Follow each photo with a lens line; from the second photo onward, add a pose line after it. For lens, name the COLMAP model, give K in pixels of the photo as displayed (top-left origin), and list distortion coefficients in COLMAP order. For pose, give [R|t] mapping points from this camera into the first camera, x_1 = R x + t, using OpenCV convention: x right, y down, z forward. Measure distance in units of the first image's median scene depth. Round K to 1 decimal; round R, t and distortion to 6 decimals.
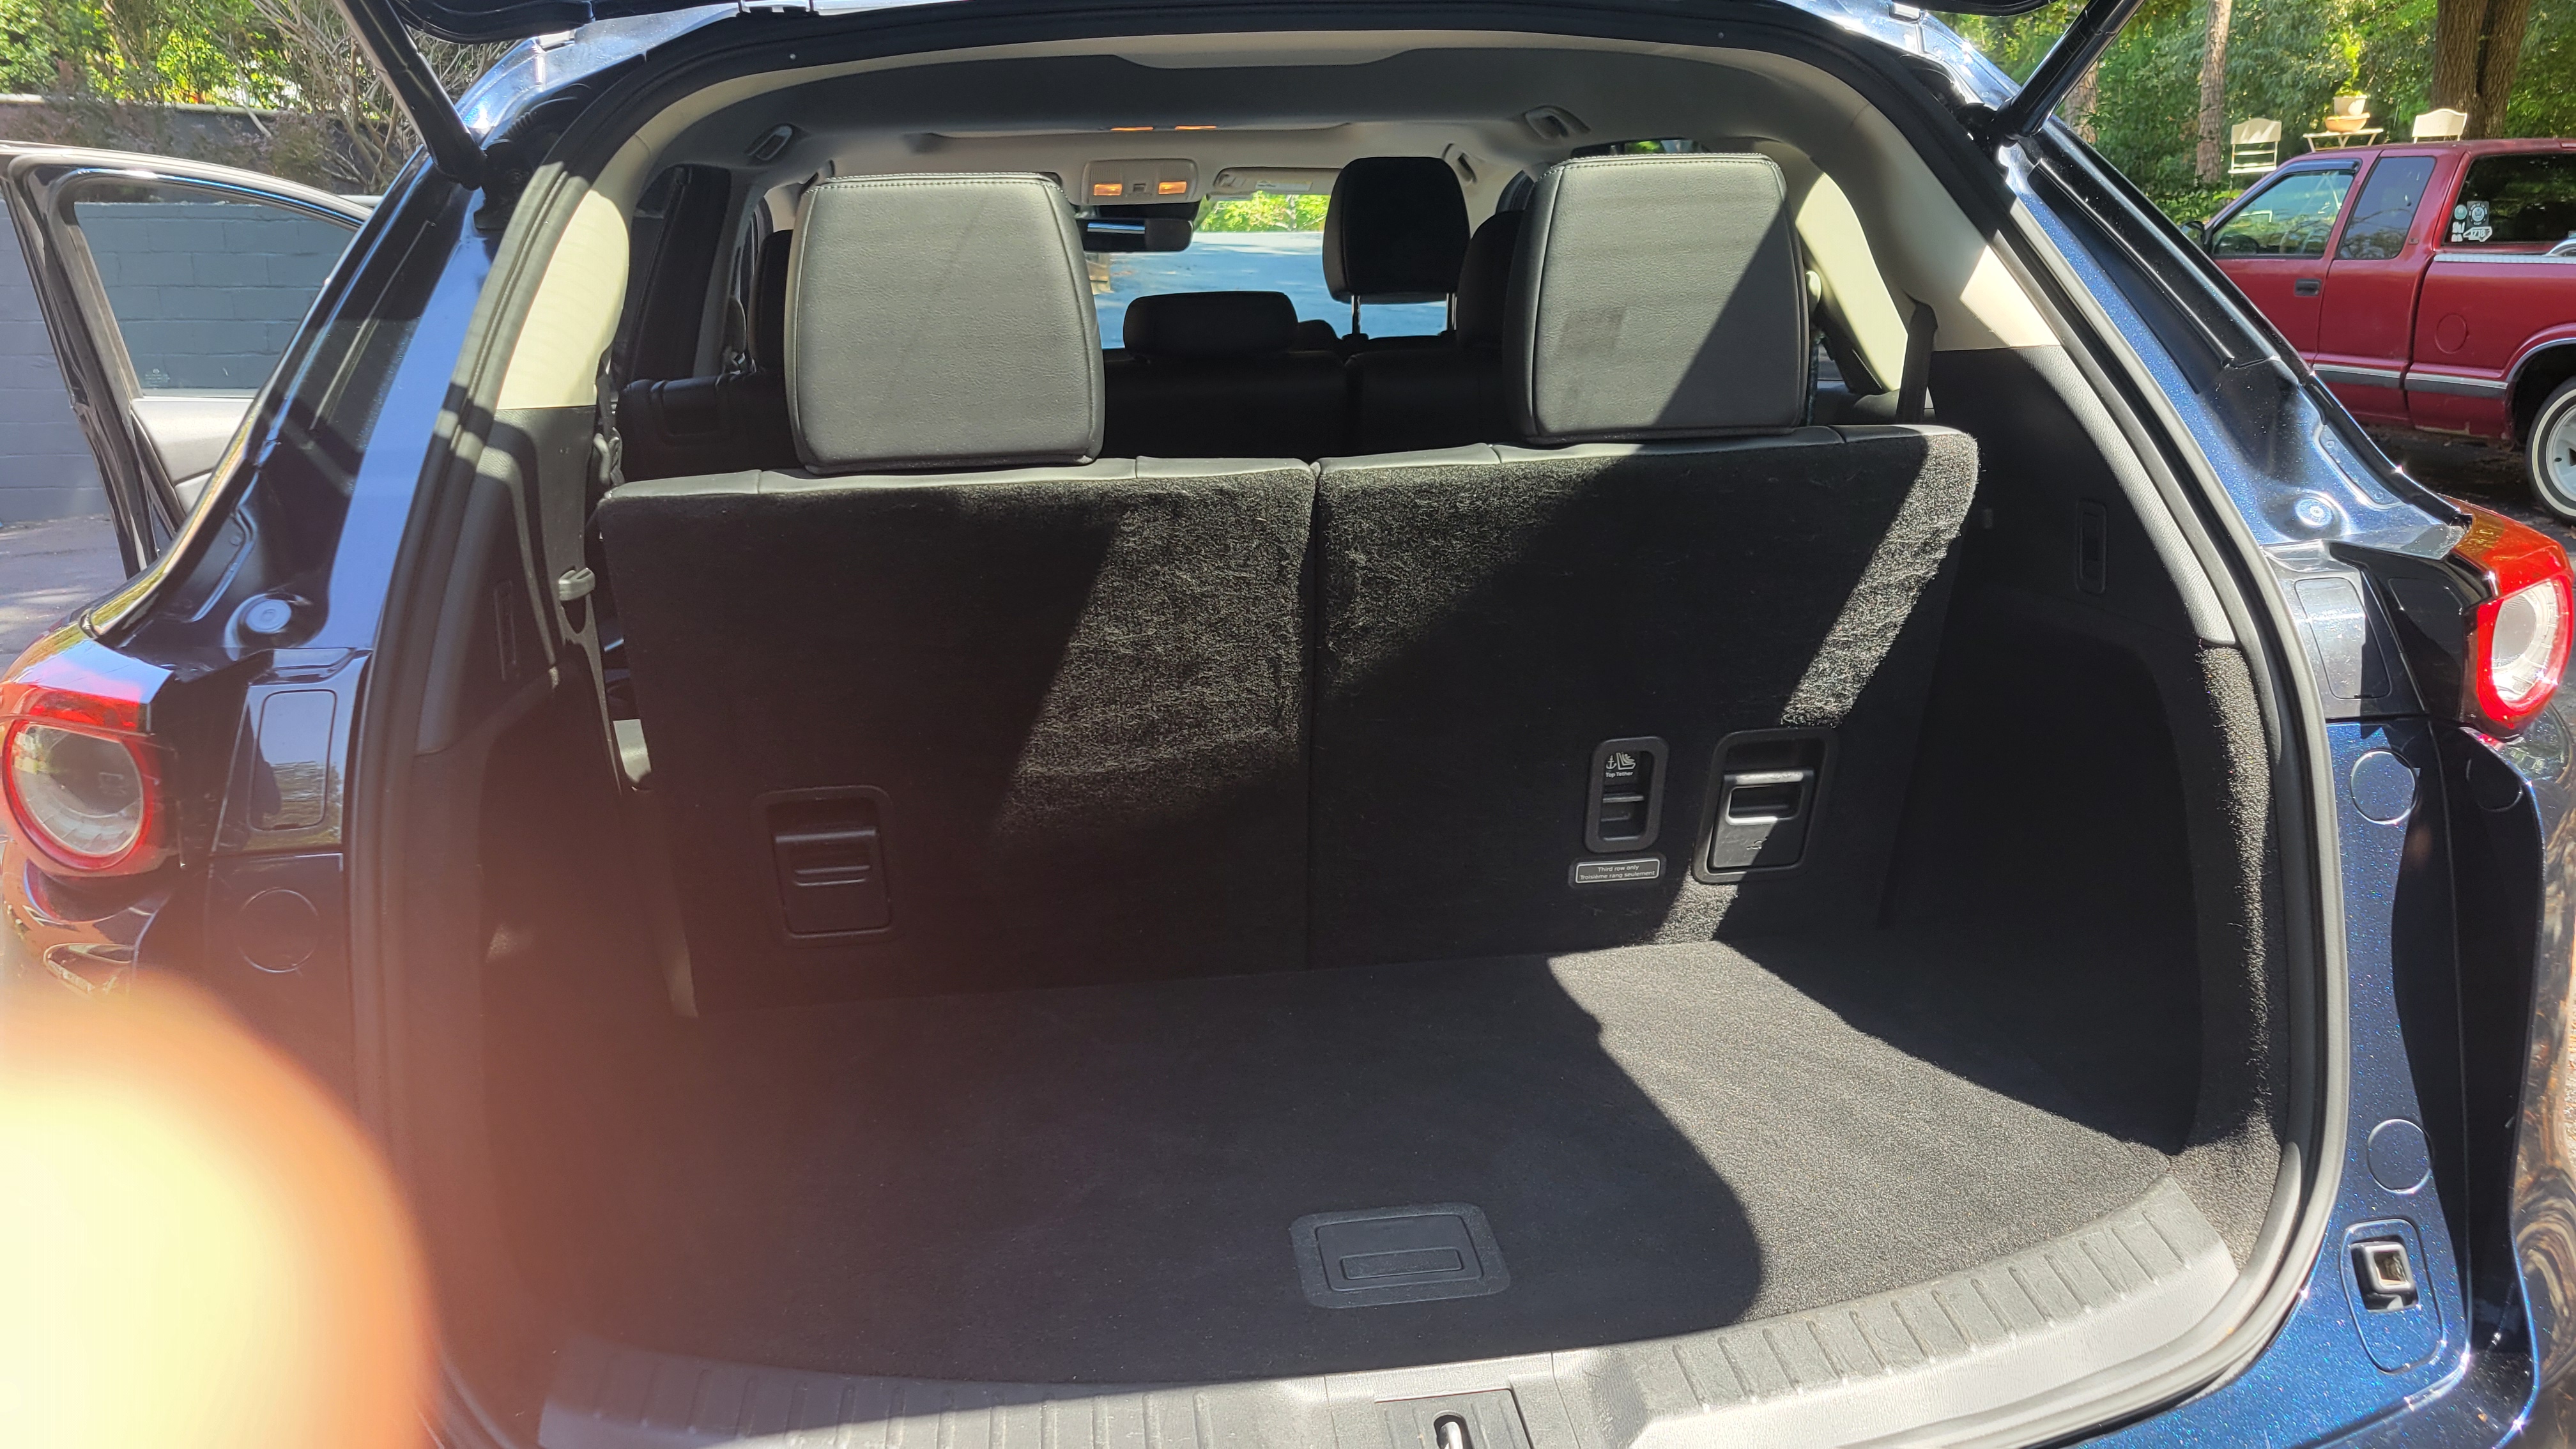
lens RADIAL K [[1947.6, 0, 1288.0], [0, 1947.6, 724.5], [0, 0, 1]] dist [0.030157, -0.002579]
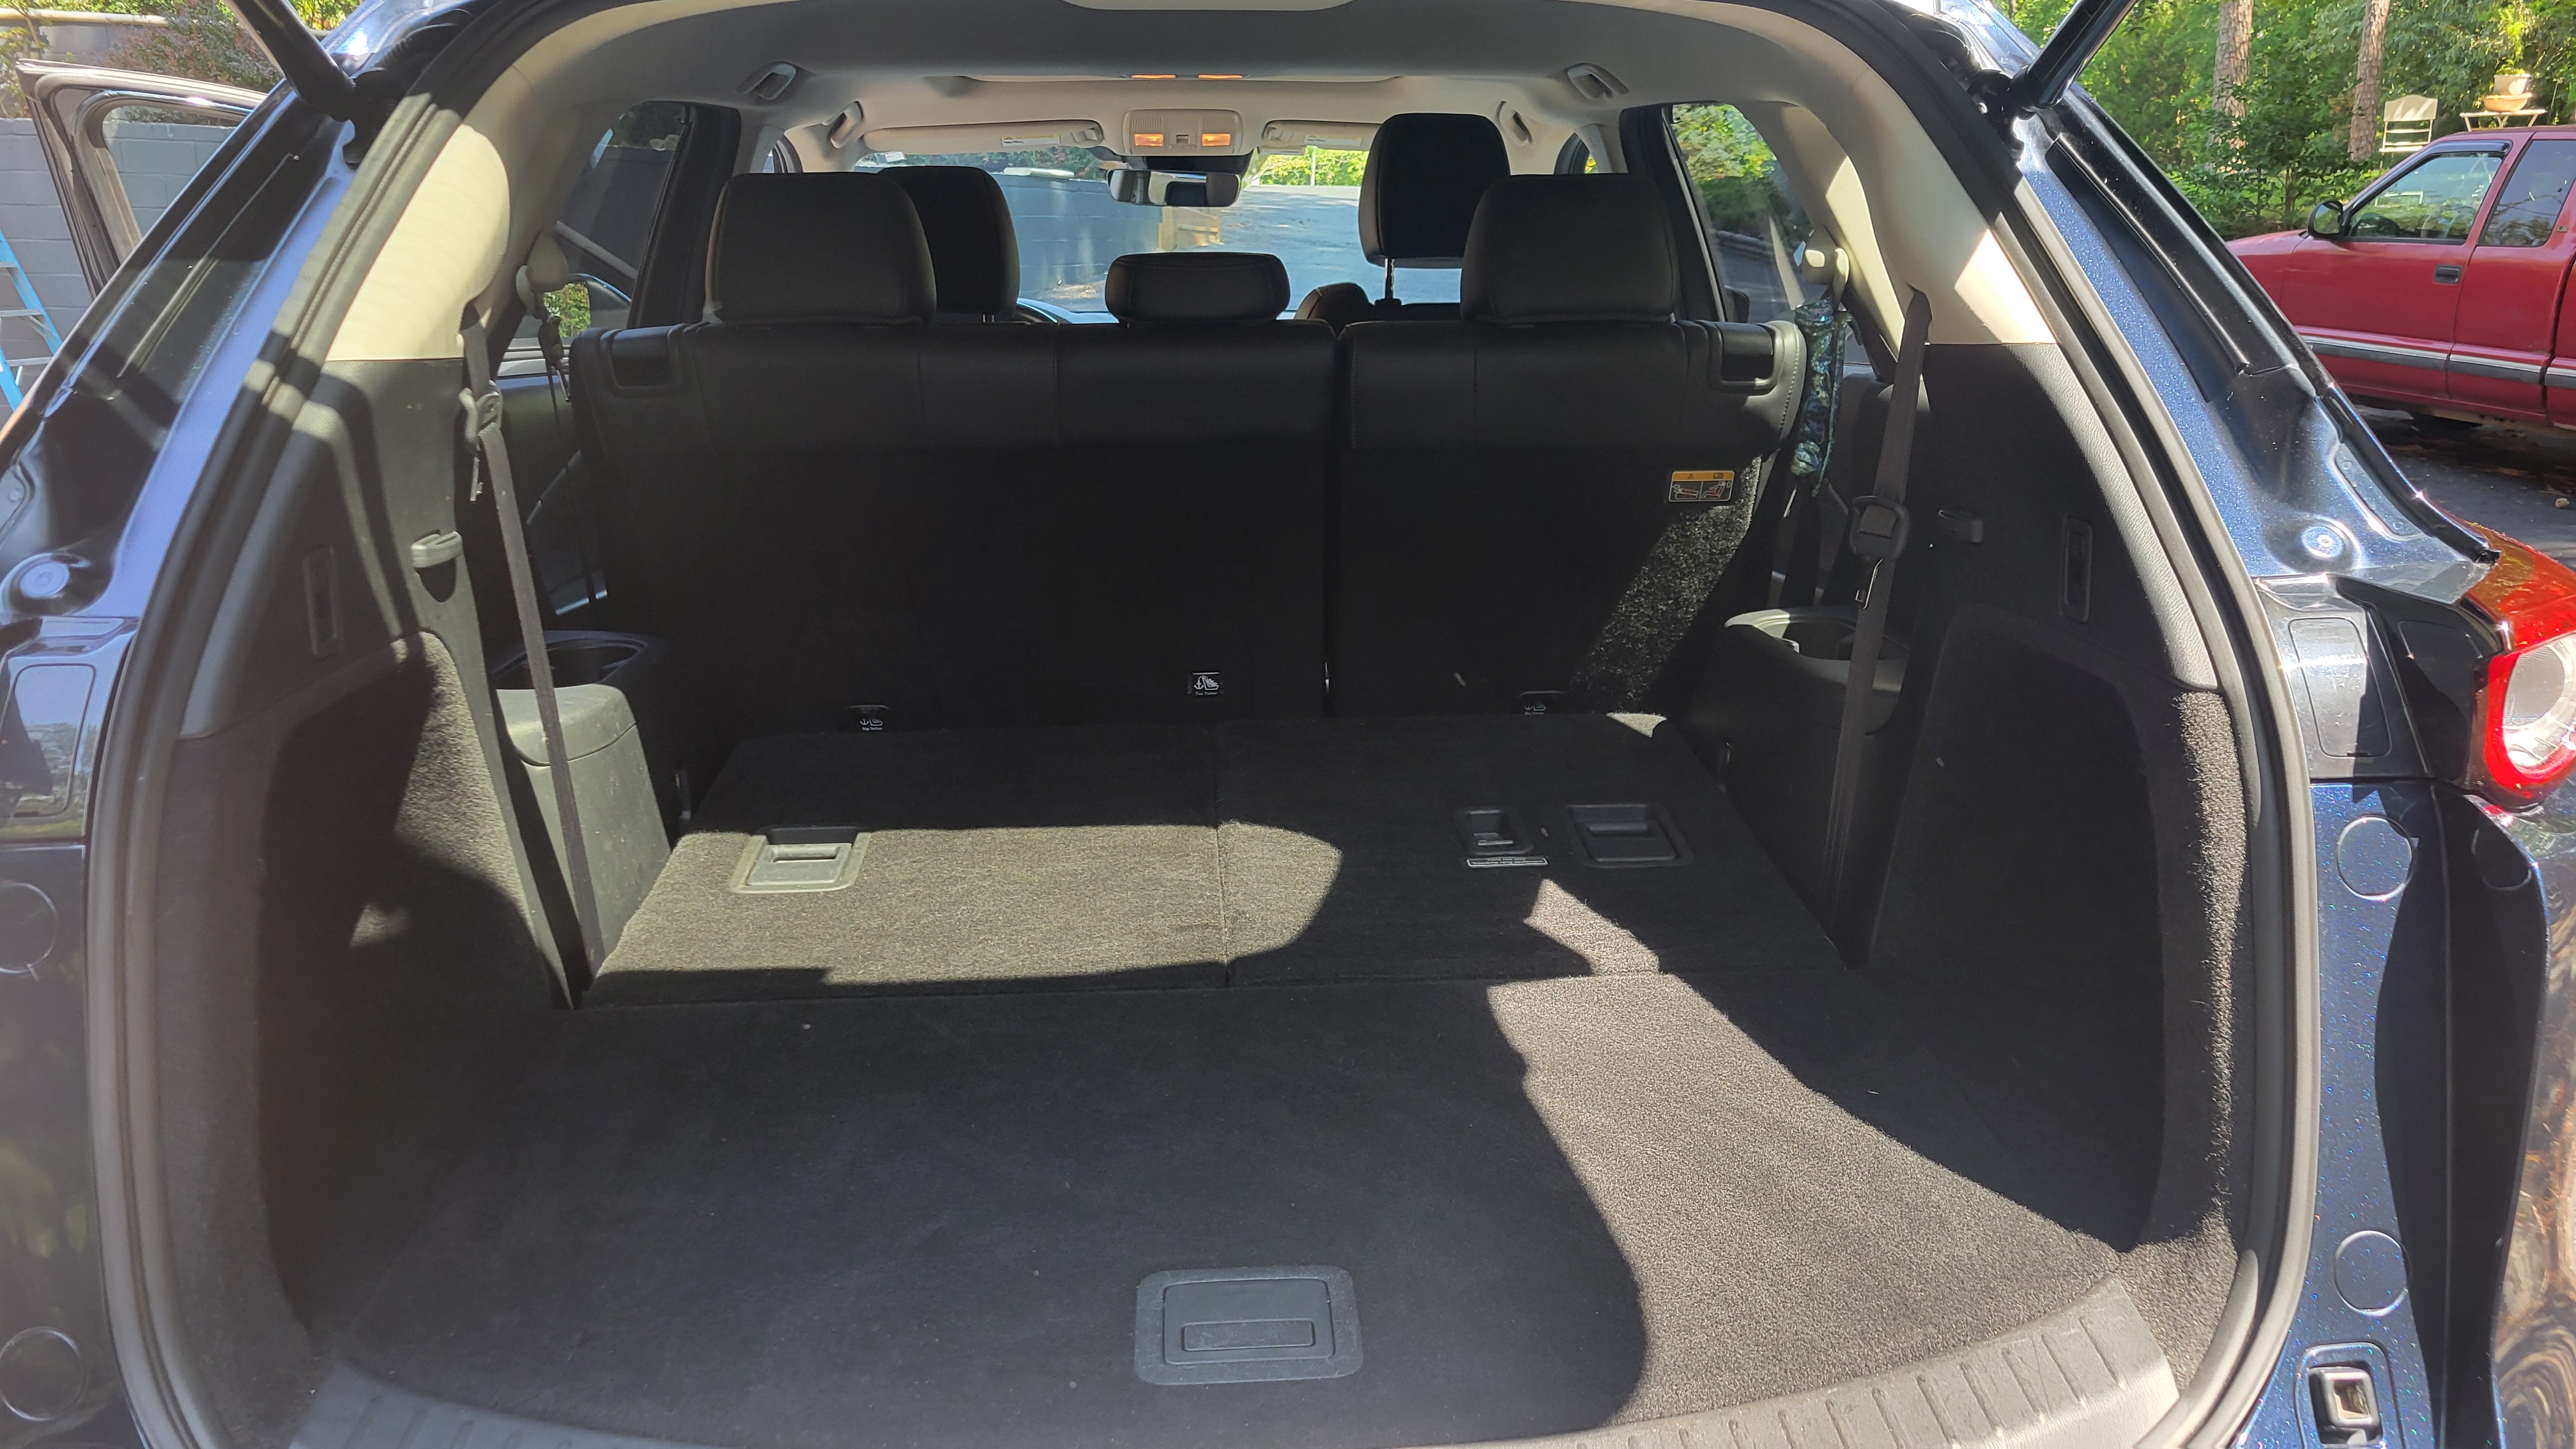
lens RADIAL K [[1961.7, 0, 1295.4], [0, 1961.7, 731.8], [0, 0, 1]] dist [0.033551, -0.006885]
pose [[0.998411, 0.038895, -0.040774, 0.097814], [-0.037933, 0.998990, 0.024089, -0.025979], [0.041670, -0.022504, 0.998878, 0.082383]]
